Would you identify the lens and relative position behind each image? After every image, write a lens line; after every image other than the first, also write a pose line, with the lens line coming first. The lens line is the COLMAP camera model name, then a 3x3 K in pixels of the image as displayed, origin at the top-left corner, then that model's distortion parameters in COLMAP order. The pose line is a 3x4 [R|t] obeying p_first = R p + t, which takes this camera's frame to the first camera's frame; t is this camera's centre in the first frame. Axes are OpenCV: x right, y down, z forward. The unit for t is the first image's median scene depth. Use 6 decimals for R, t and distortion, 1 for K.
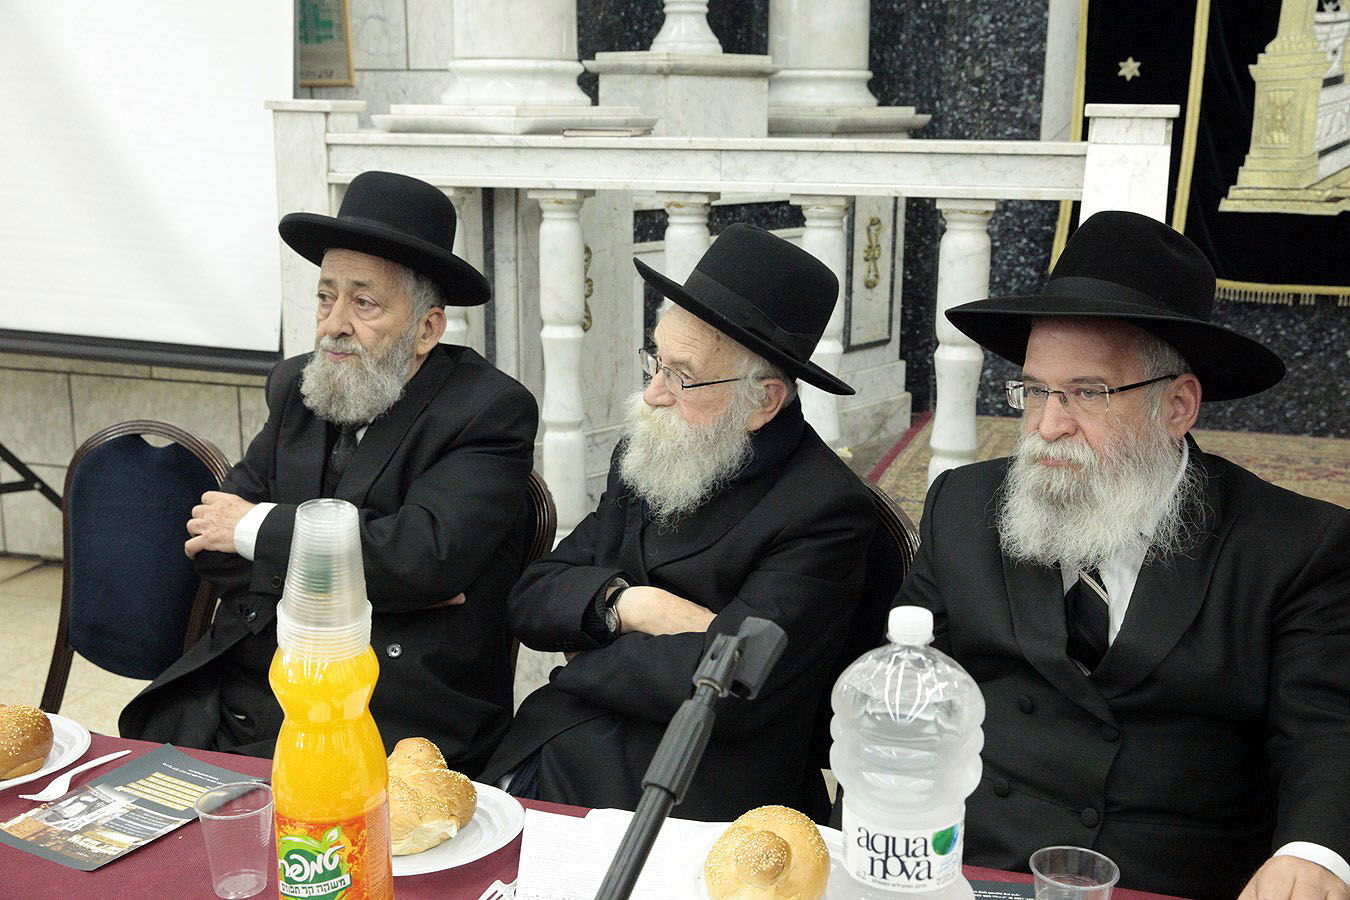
lens RADIAL K [[1528.0, 0, 675.0], [0, 1528.0, 450.0], [0, 0, 1]] dist [0.021952, 0.122192]
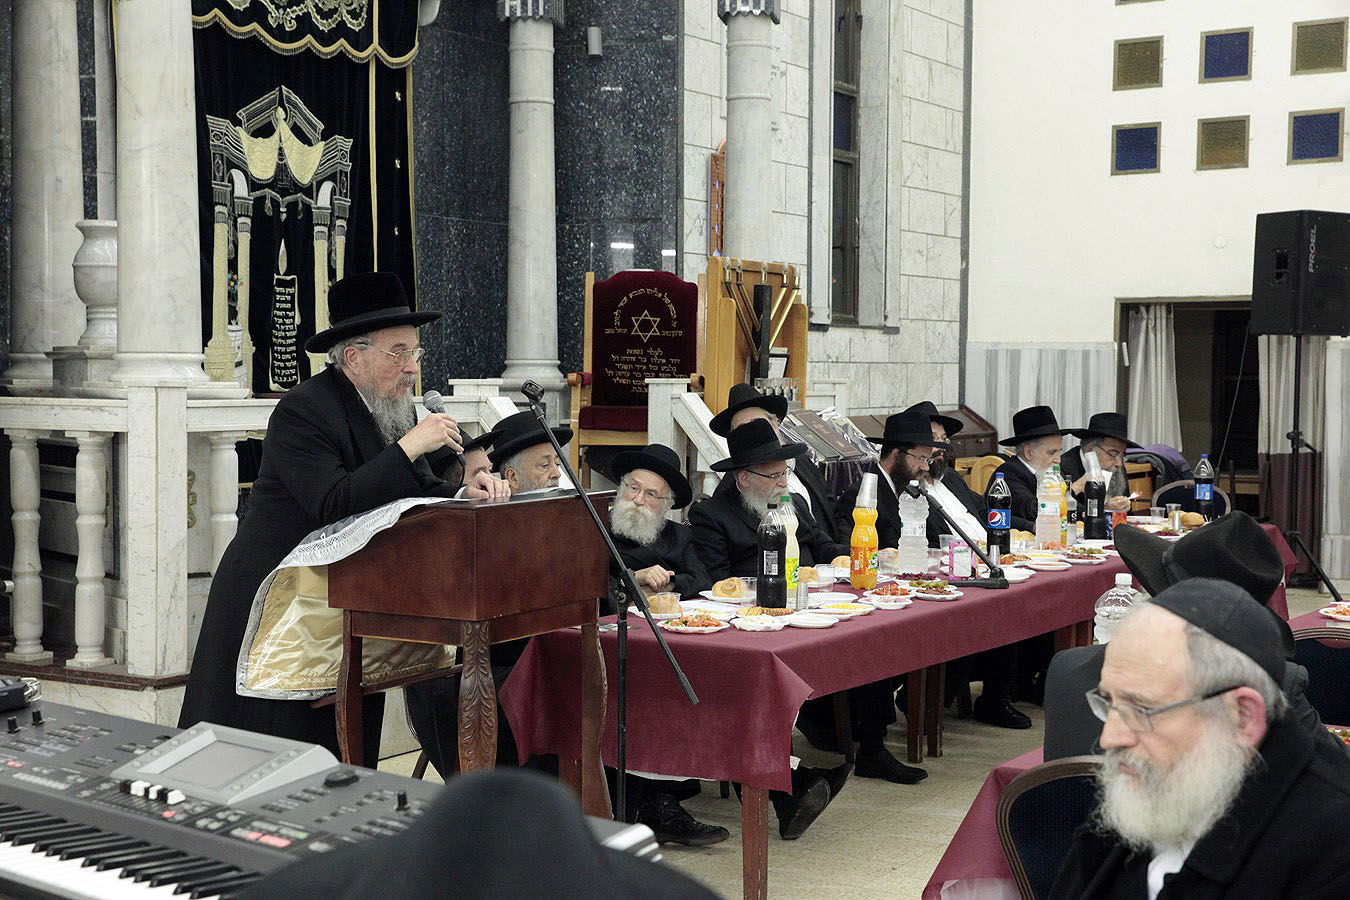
lens RADIAL K [[1860.6, 0, 675.0], [0, 1860.6, 479.2], [0, 0, 1]] dist [0.032709, 0.047263]
pose [[0.236392, -0.061983, 0.969679, -1.656285], [0.211587, 0.977298, 0.010888, -0.039098], [-0.948340, 0.202598, 0.244140, 0.074436]]
